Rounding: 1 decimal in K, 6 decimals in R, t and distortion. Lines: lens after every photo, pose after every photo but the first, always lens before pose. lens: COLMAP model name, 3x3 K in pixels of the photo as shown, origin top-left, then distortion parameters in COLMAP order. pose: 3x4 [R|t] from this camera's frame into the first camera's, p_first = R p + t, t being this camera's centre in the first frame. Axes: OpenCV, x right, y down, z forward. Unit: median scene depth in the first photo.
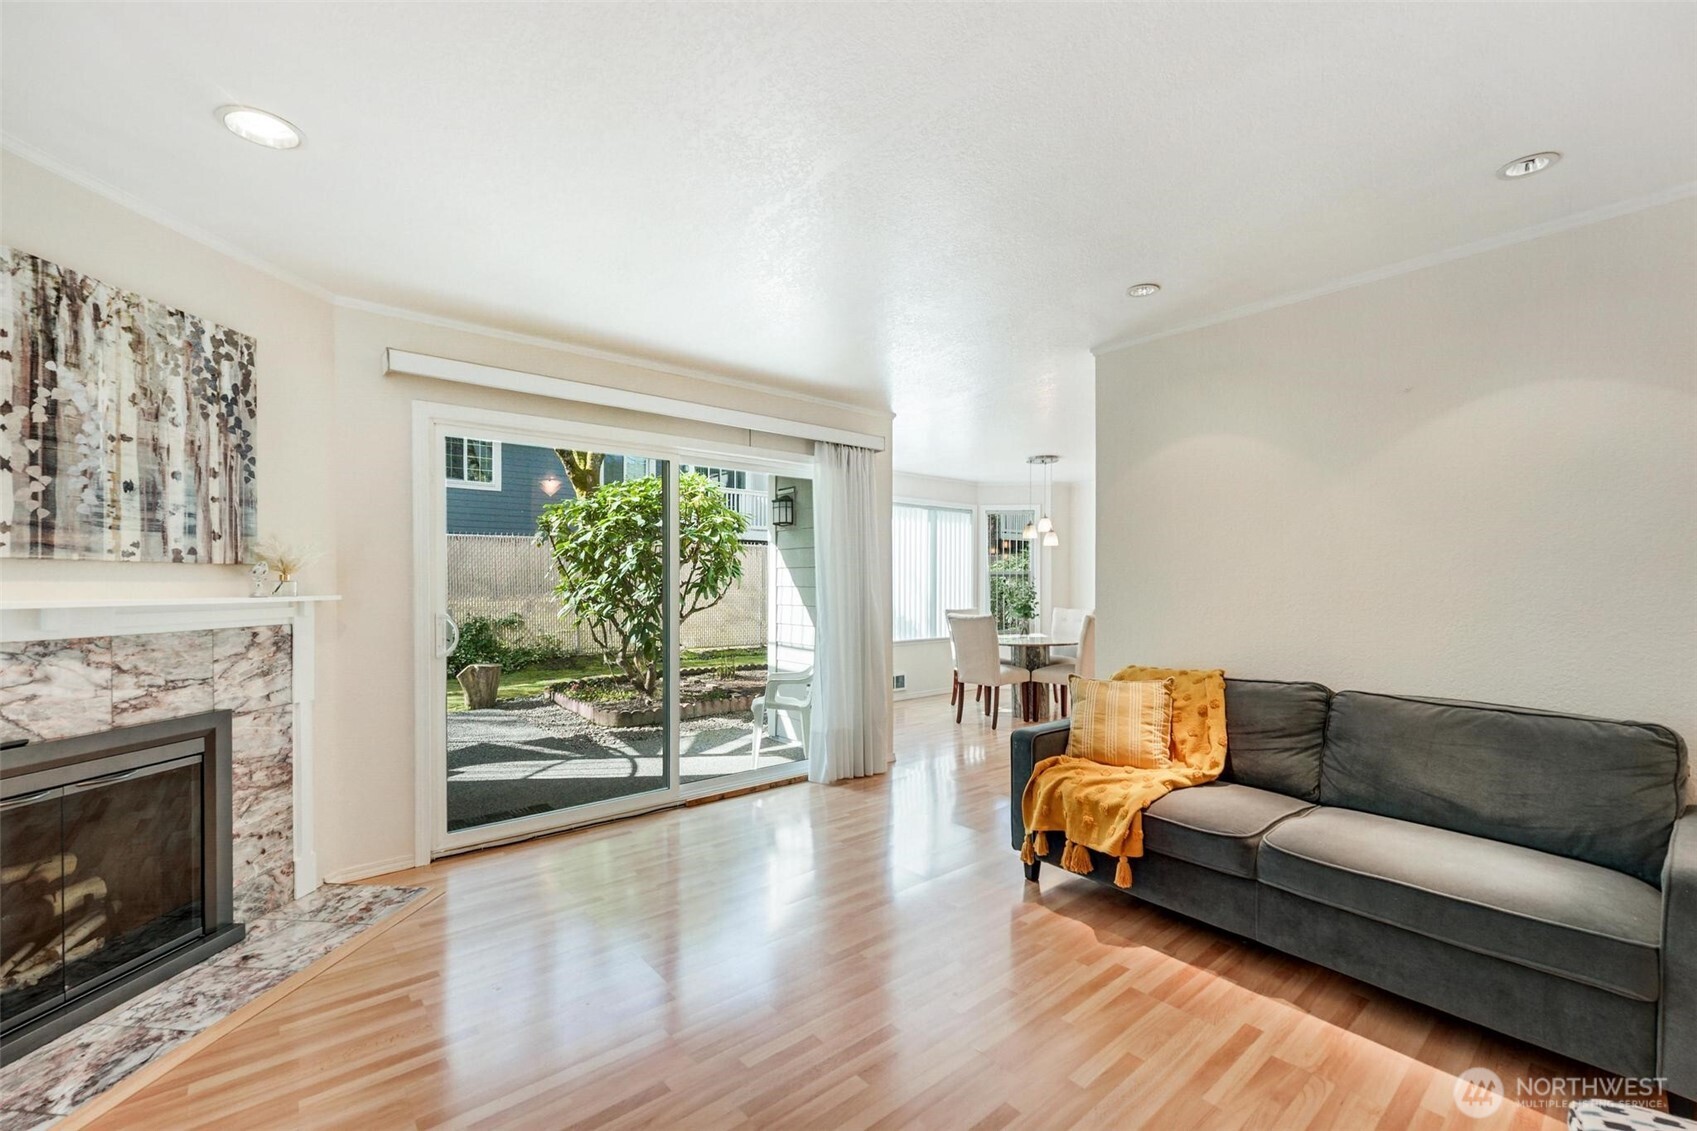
lens RADIAL K [[694.5, 0, 851.5], [0, 694.5, 587.3], [0, 0, 1]] dist [-0.008447, 0.000090]
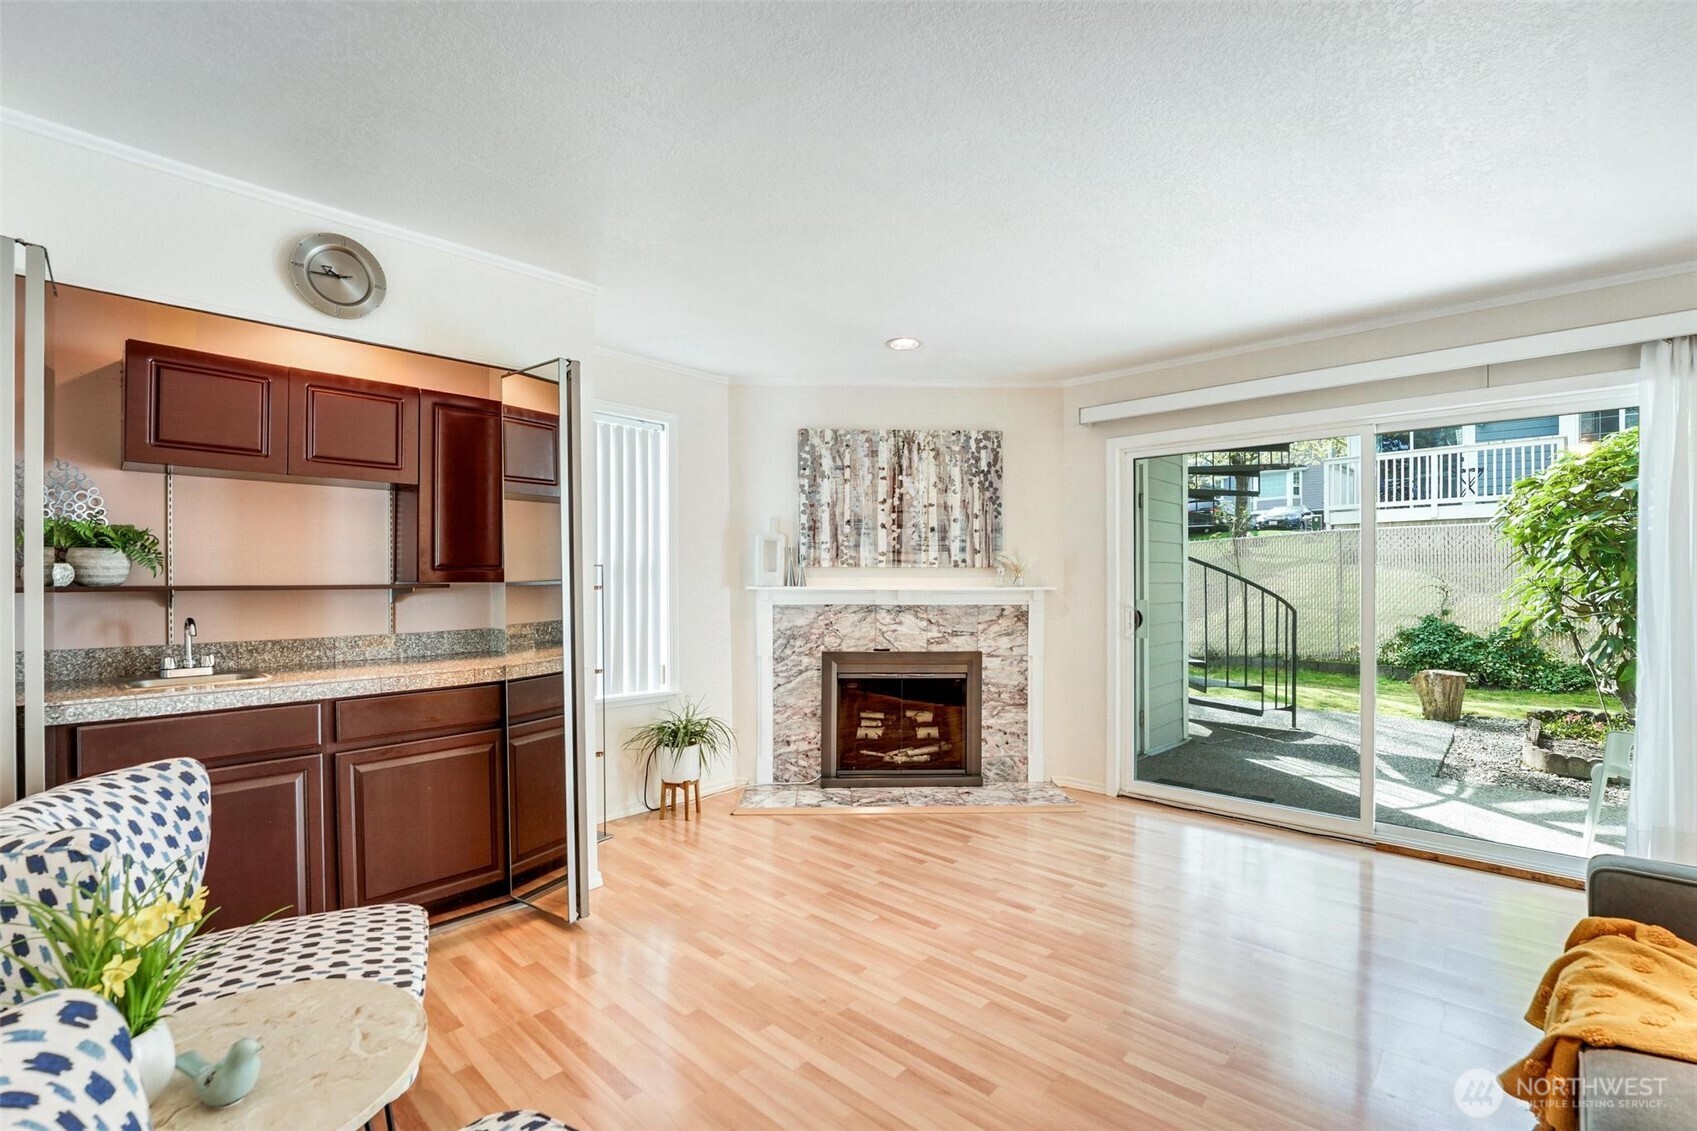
lens RADIAL K [[732.8, 0, 856.6], [0, 732.8, 578.8], [0, 0, 1]] dist [-0.022823, -0.000053]
pose [[0.135006, -0.001083, -0.990844, 0.926370], [-0.006187, 0.999979, -0.001936, 0.000254], [0.990825, 0.006392, 0.134996, 0.467288]]
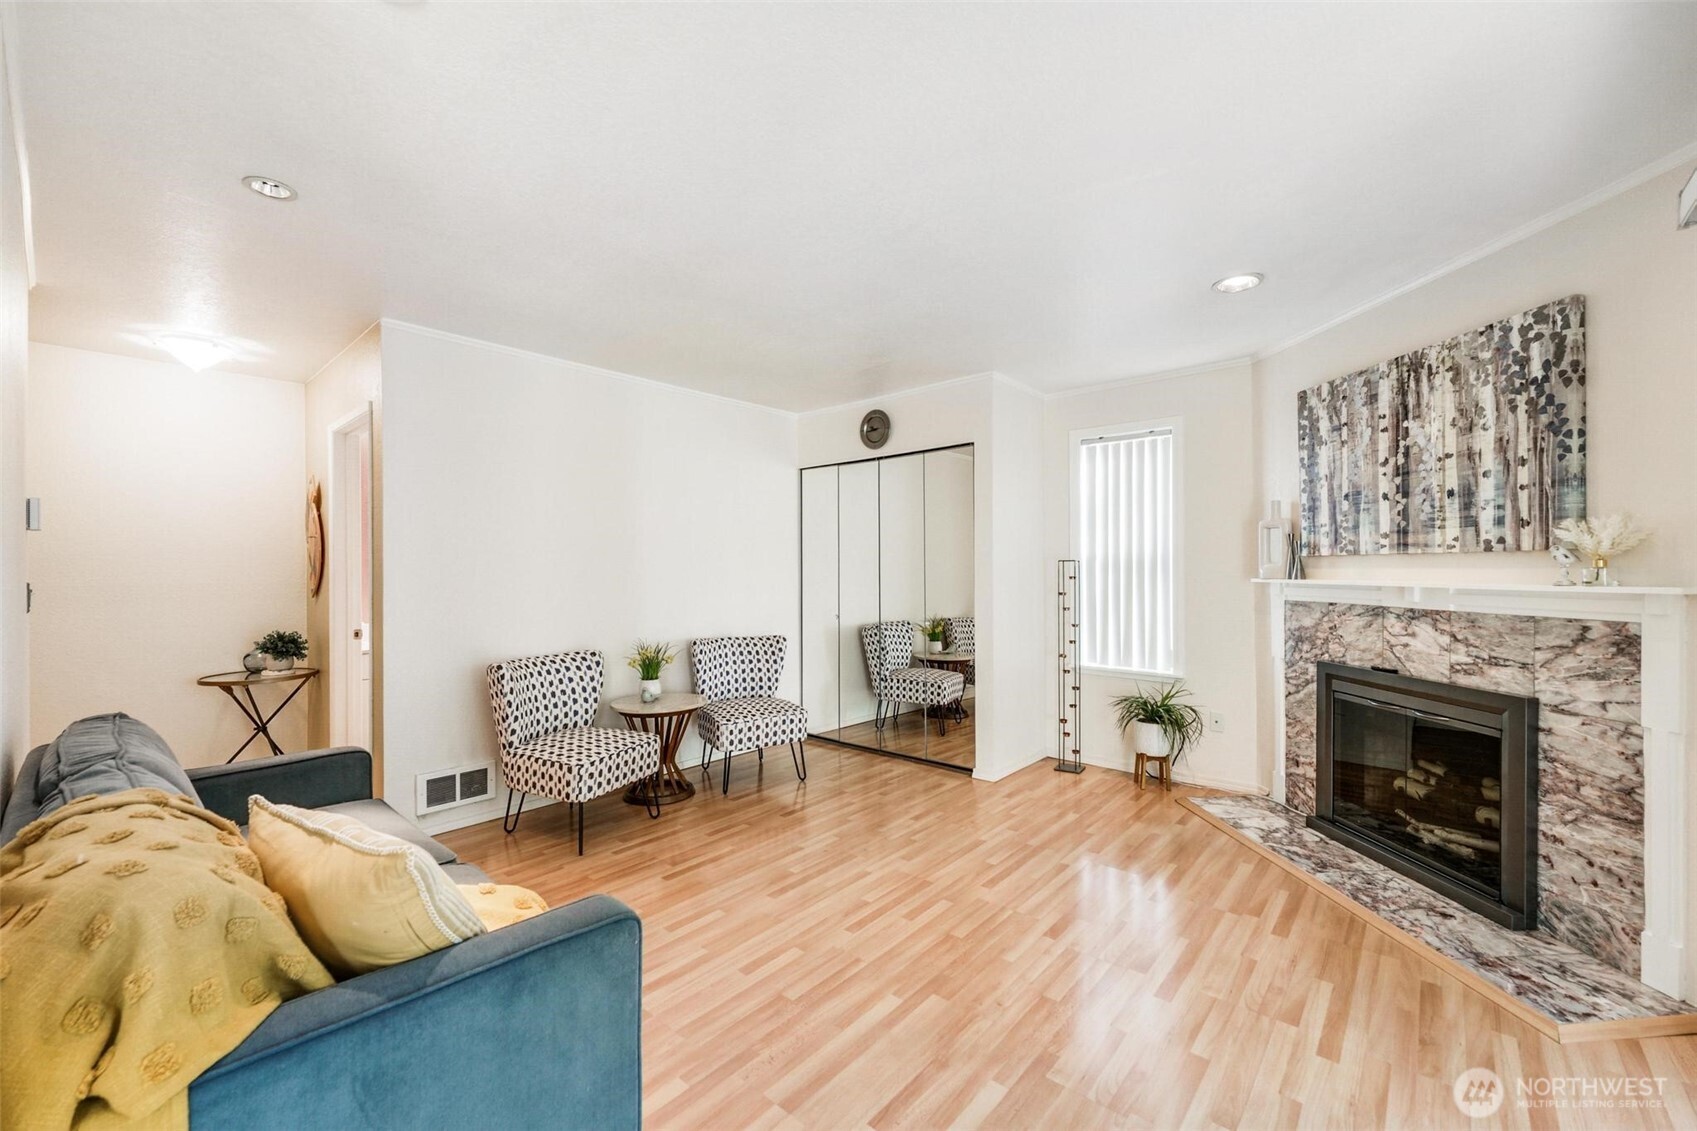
lens RADIAL K [[686.0, 0, 848.5], [0, 686.0, 565.5], [0, 0, 1]] dist [-0.011679, -0.000094]
pose [[-0.987734, 0.003750, -0.156102, 0.217936], [0.003783, 0.999993, 0.000084, -0.017243], [0.156101, -0.000507, -0.987741, 1.913774]]
